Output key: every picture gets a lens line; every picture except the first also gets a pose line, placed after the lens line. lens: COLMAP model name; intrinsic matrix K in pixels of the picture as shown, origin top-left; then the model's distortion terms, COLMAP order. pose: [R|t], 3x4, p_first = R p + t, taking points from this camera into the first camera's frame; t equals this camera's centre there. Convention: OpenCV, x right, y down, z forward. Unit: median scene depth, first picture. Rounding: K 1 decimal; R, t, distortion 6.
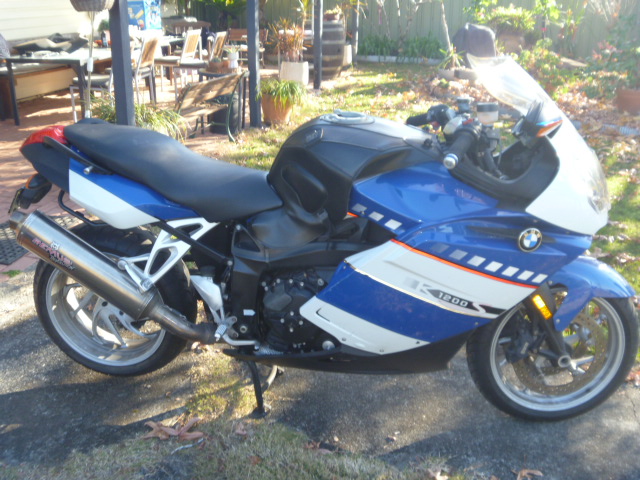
lens RADIAL K [[675.2, 0, 316.9], [0, 675.2, 241.7], [0, 0, 1]] dist [-0.112788, 0.023342]
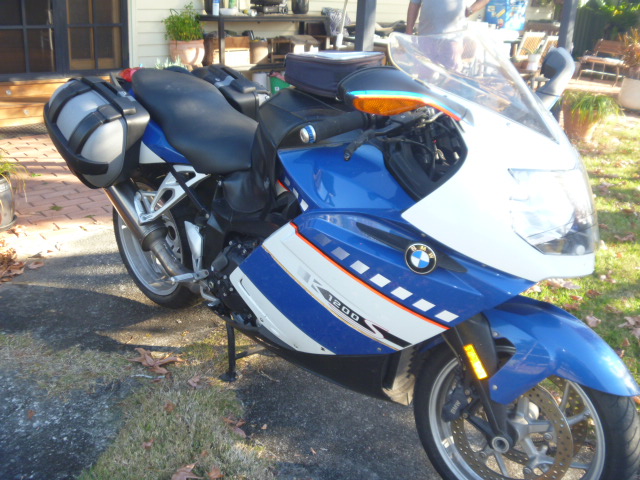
lens RADIAL K [[675.2, 0, 316.9], [0, 675.2, 241.7], [0, 0, 1]] dist [-0.112788, 0.023342]
pose [[0.801897, 0.242511, -0.546031, 0.572993], [-0.249656, 0.966314, 0.062531, -0.035861], [0.542801, 0.086177, 0.835428, 0.251077]]
